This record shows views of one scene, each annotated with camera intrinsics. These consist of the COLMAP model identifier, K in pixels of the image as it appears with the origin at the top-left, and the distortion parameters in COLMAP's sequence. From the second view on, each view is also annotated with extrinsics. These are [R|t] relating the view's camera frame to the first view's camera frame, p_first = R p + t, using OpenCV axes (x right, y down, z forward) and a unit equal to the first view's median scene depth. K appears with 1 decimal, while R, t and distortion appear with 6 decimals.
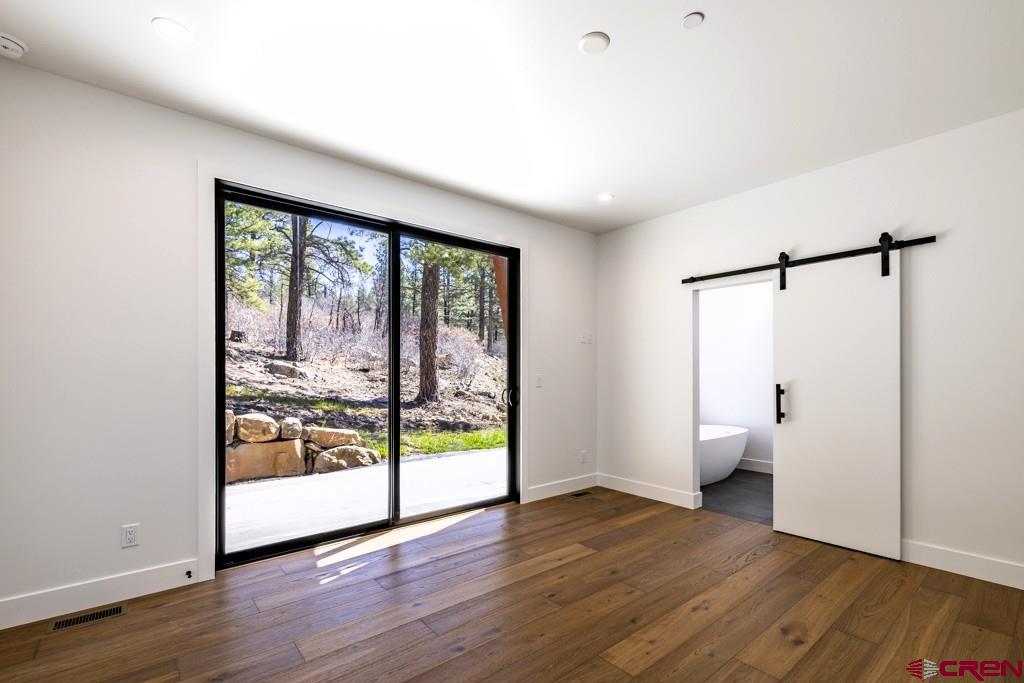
lens RADIAL K [[440.0, 0, 511.2], [0, 440.0, 337.0], [0, 0, 1]] dist [0.002924, -0.000049]
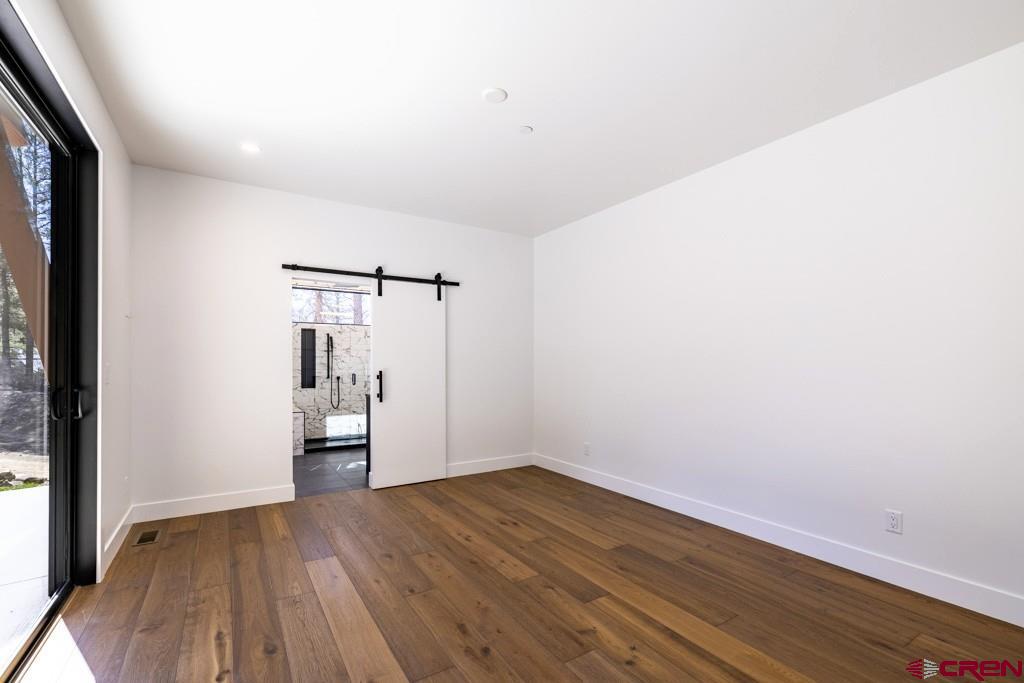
lens RADIAL K [[440.0, 0, 511.2], [0, 440.0, 337.0], [0, 0, 1]] dist [0.002924, -0.000049]
pose [[0.154921, 0.058425, 0.986198, -0.637996], [-0.082107, 0.995558, -0.046082, 0.039948], [-0.984509, -0.073834, 0.159029, 0.491597]]
